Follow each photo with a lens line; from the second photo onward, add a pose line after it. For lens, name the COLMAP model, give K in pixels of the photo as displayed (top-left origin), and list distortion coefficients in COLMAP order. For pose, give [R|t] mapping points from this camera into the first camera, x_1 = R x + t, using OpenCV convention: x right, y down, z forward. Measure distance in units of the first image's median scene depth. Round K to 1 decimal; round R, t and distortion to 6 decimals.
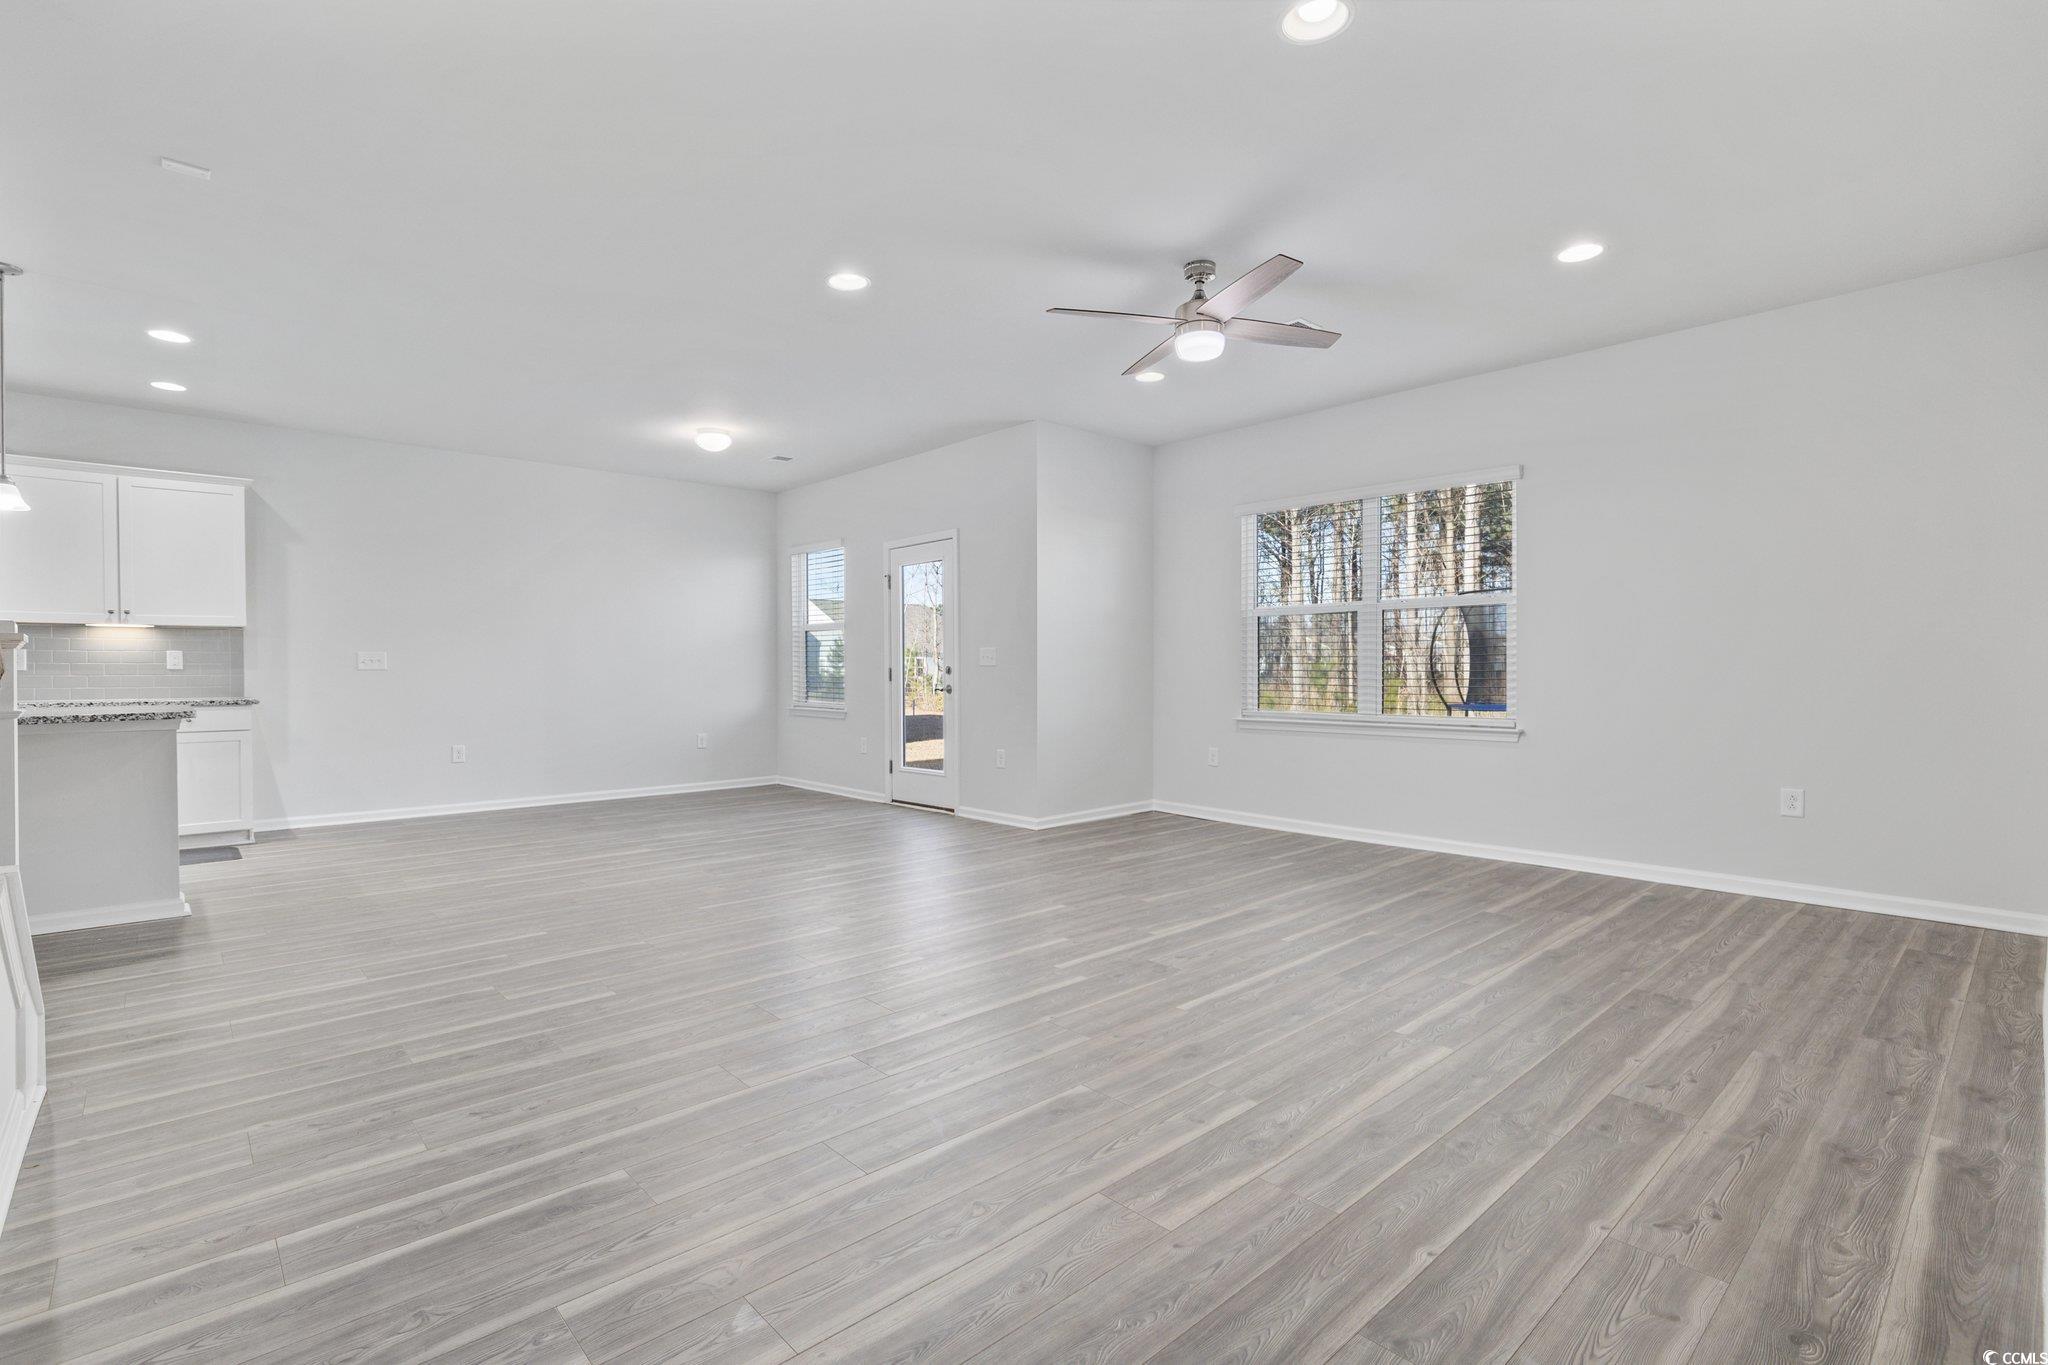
lens RADIAL K [[925.5, 0, 1016.6], [0, 925.5, 673.0], [0, 0, 1]] dist [0.000383, 0.001327]
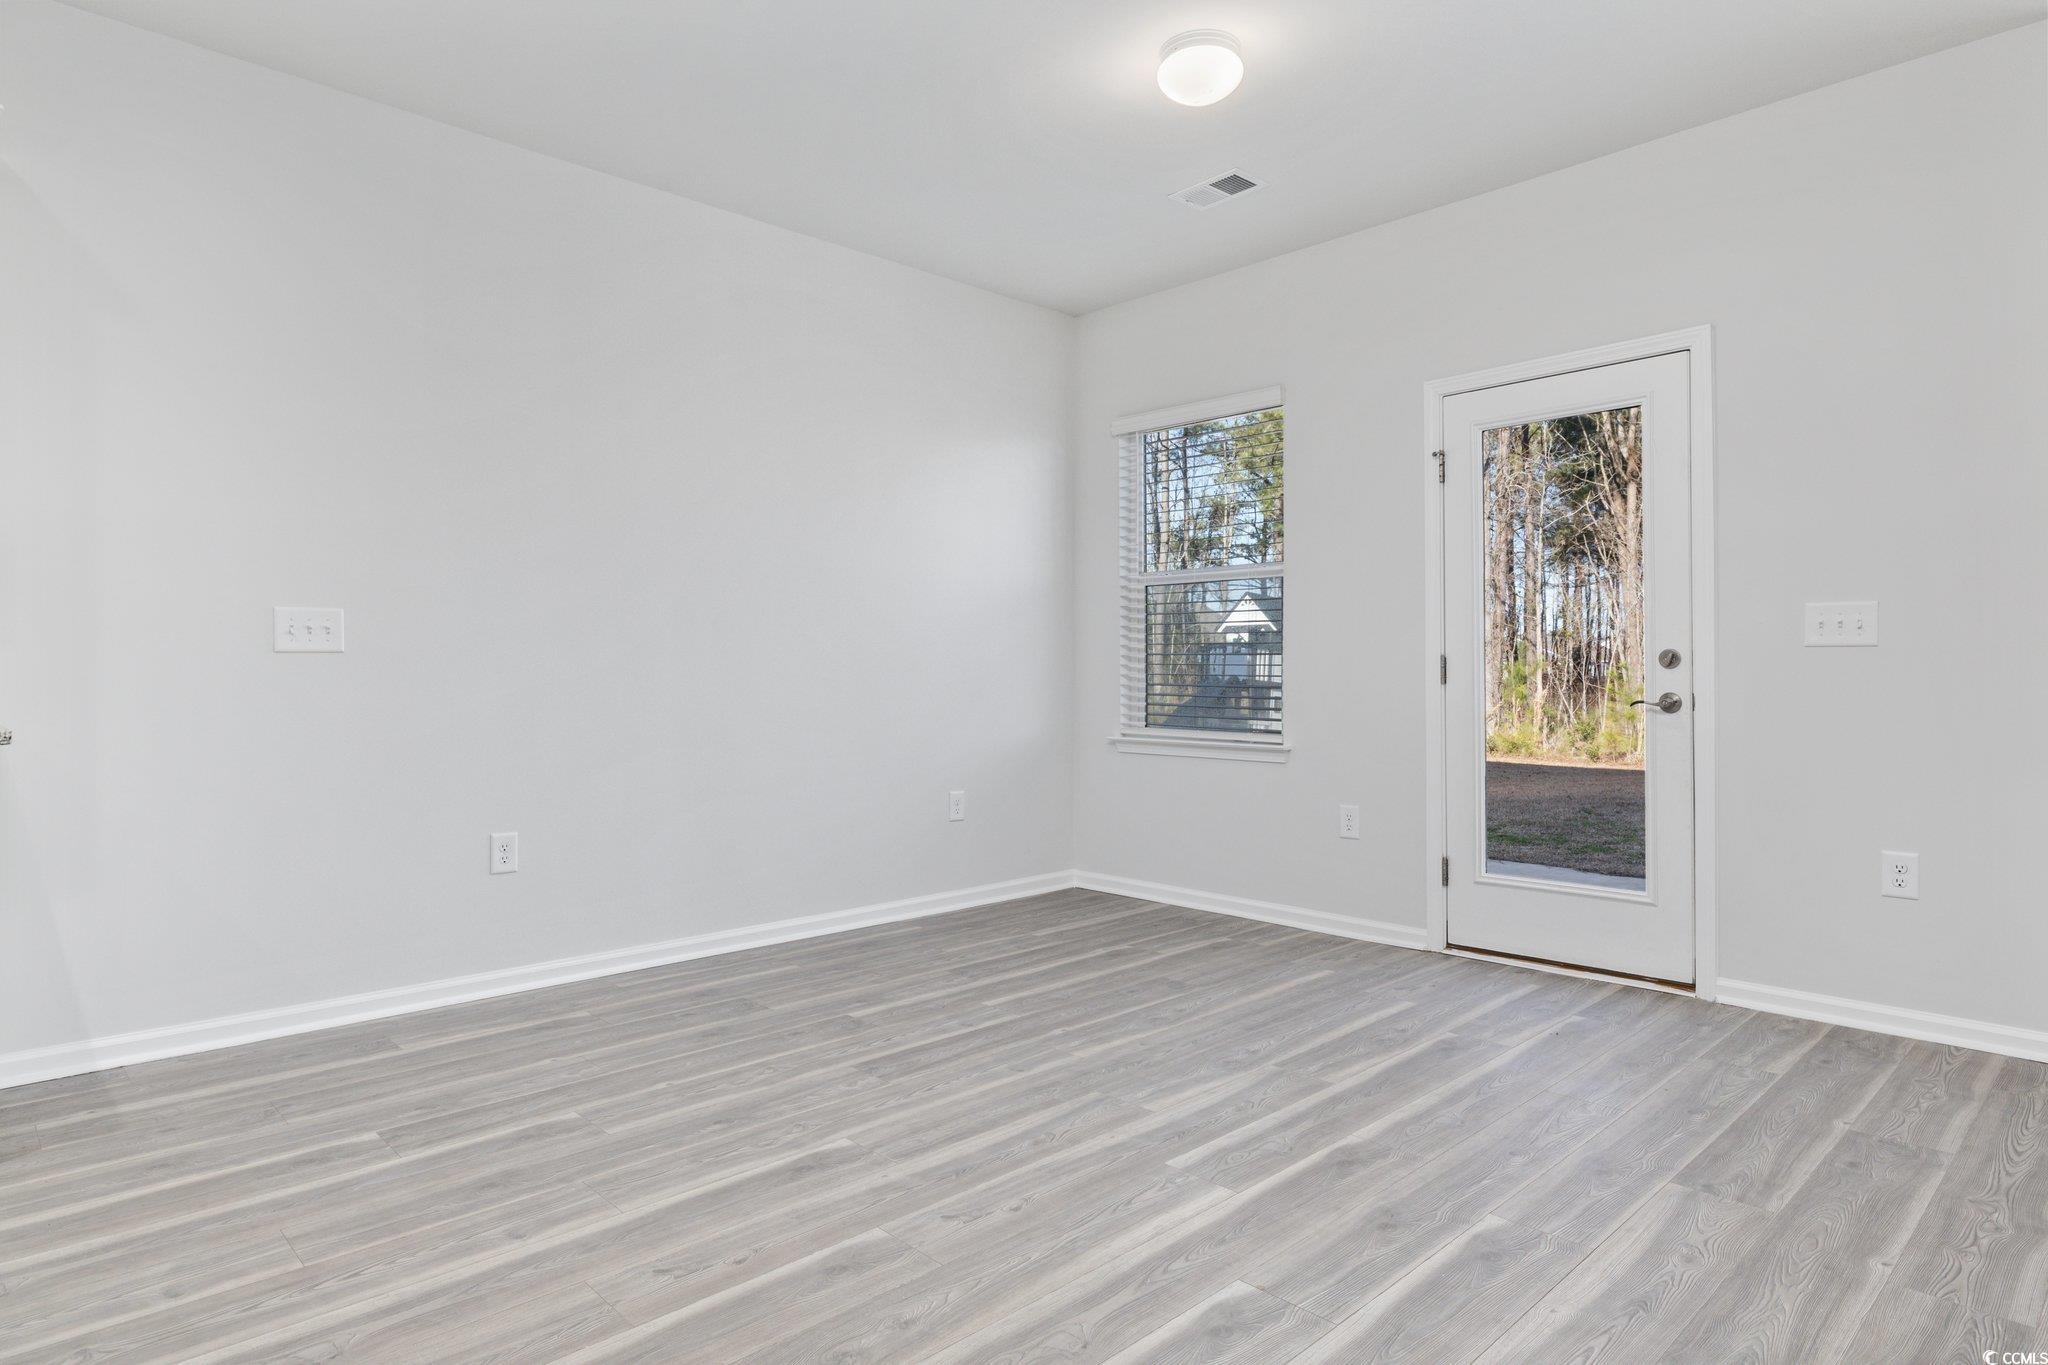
lens RADIAL K [[1141.6, 0, 1008.7], [0, 1141.6, 674.2], [0, 0, 1]] dist [-0.014068, 0.001262]
pose [[0.999602, 0.000851, 0.028197, -0.905884], [-0.000632, 0.999970, -0.007781, 0.021153], [-0.028203, 0.007761, 0.999572, 1.128099]]
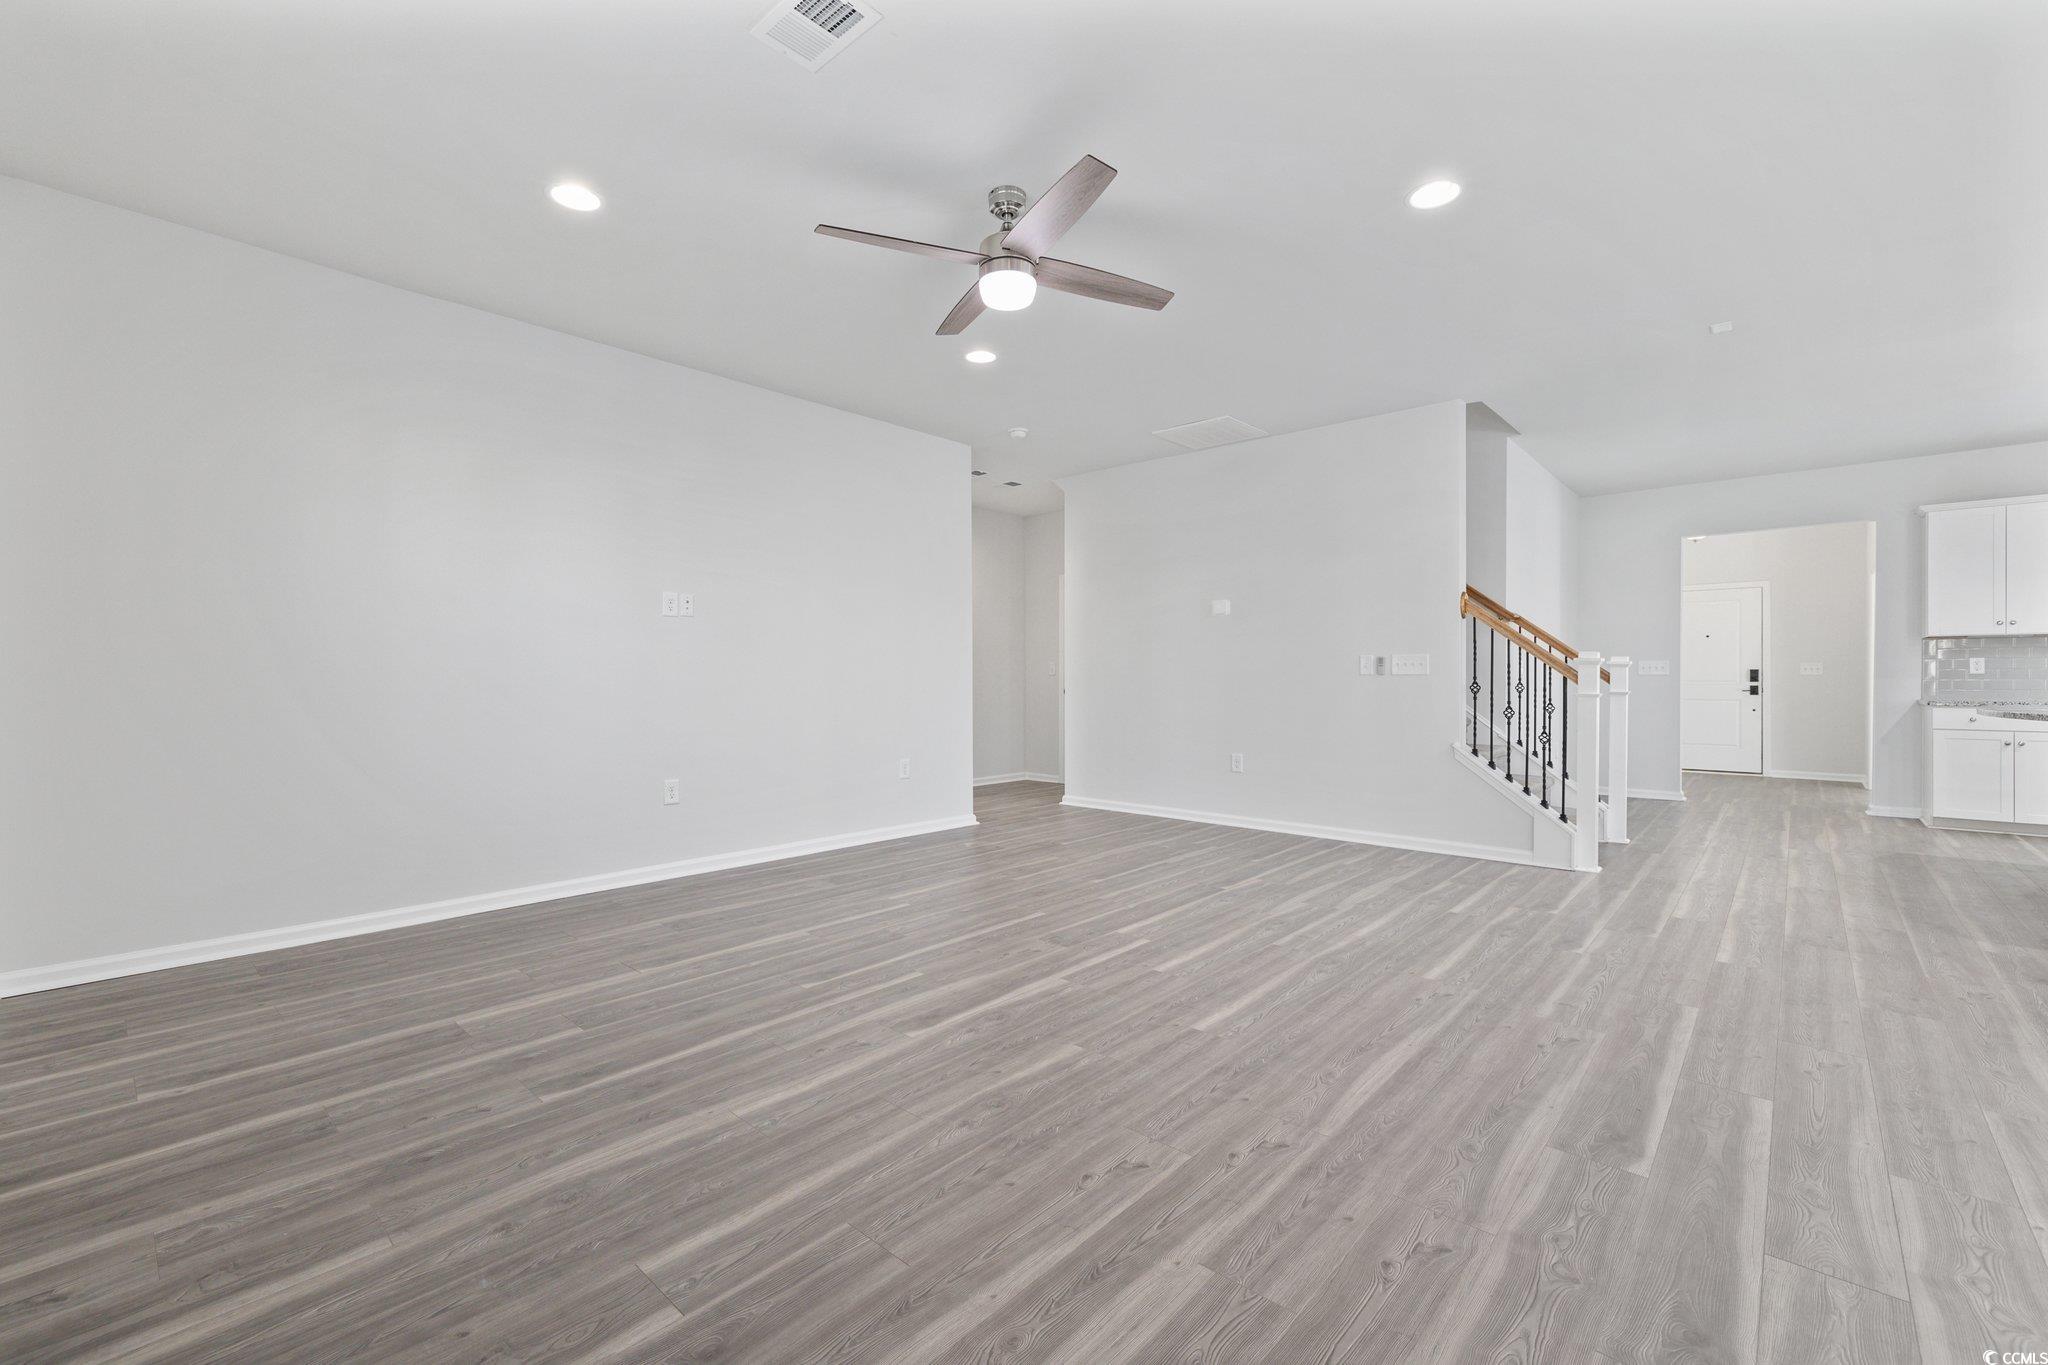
lens RADIAL K [[869.2, 0, 1006.0], [0, 869.2, 668.8], [0, 0, 1]] dist [0.003228, -0.001019]
pose [[-0.996003, 0.002486, -0.089283, 0.345920], [0.002996, 0.999980, -0.005573, -0.006144], [0.089267, -0.005818, -0.995991, 2.292703]]
